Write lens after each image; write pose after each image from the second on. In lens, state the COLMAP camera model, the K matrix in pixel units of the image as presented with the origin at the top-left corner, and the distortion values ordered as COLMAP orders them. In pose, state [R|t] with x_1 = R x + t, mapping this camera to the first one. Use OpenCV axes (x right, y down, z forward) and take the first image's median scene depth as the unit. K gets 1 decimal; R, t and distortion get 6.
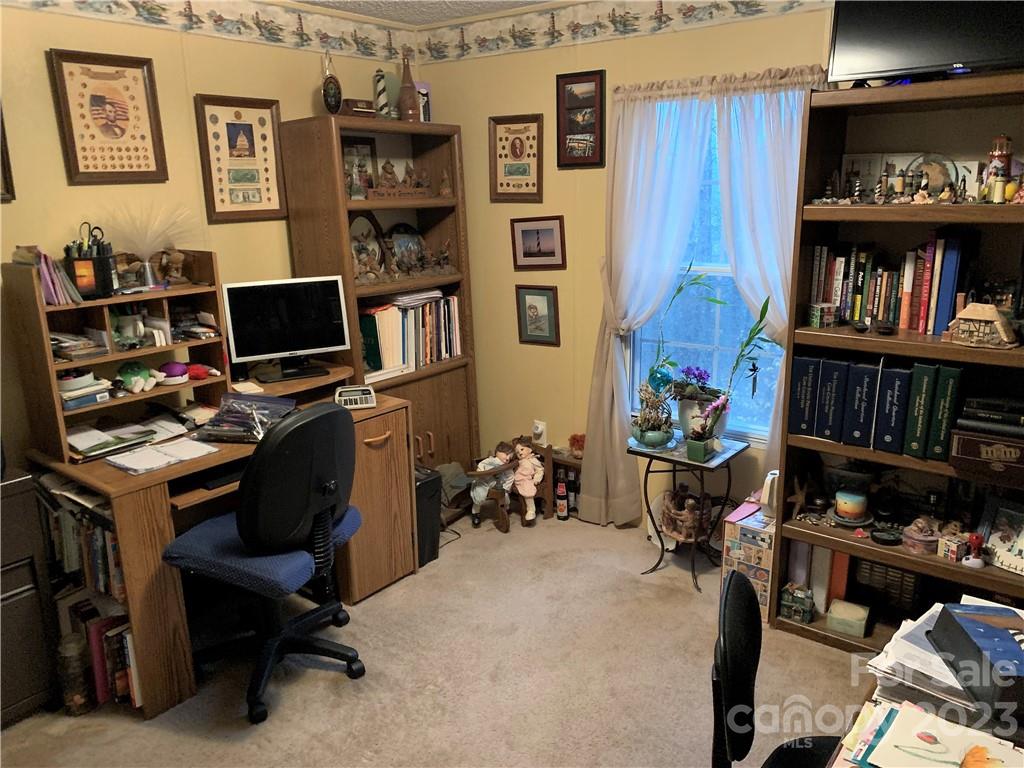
lens RADIAL K [[773.1, 0, 516.9], [0, 773.1, 382.1], [0, 0, 1]] dist [0.024618, -0.025131]
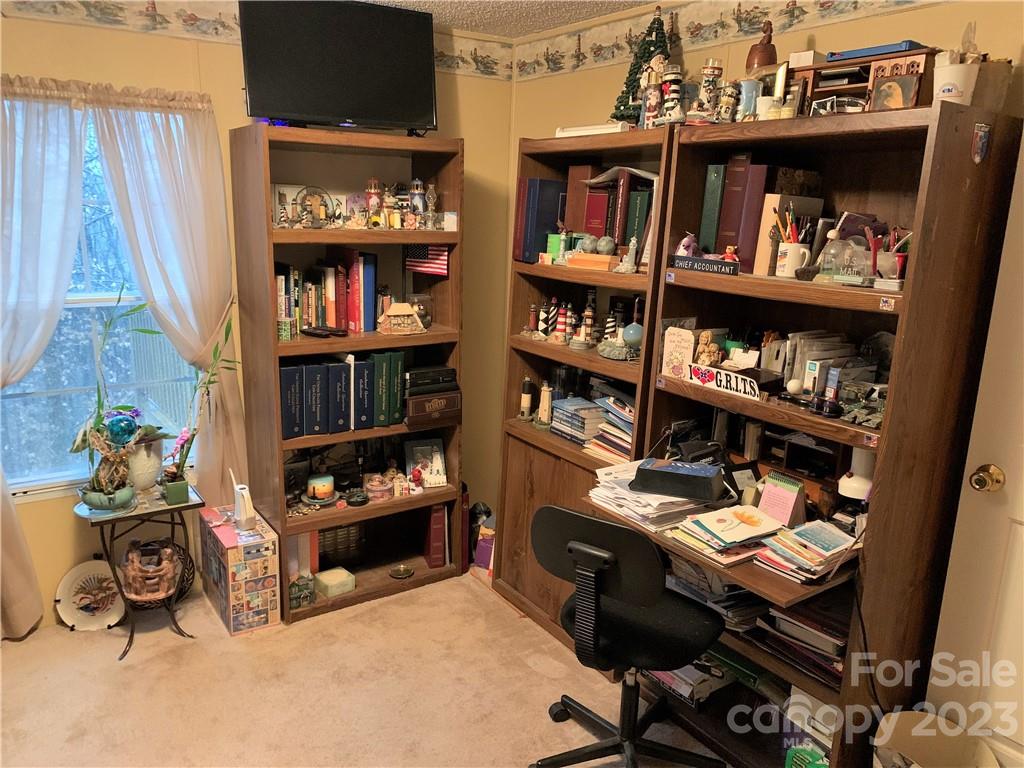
lens RADIAL K [[773.1, 0, 512.4], [0, 773.1, 389.8], [0, 0, 1]] dist [0.024618, -0.025131]
pose [[0.310499, -0.197770, 0.929773, -0.554514], [0.203103, 0.969333, 0.138358, -0.088546], [-0.928622, 0.145879, 0.341145, 0.334579]]
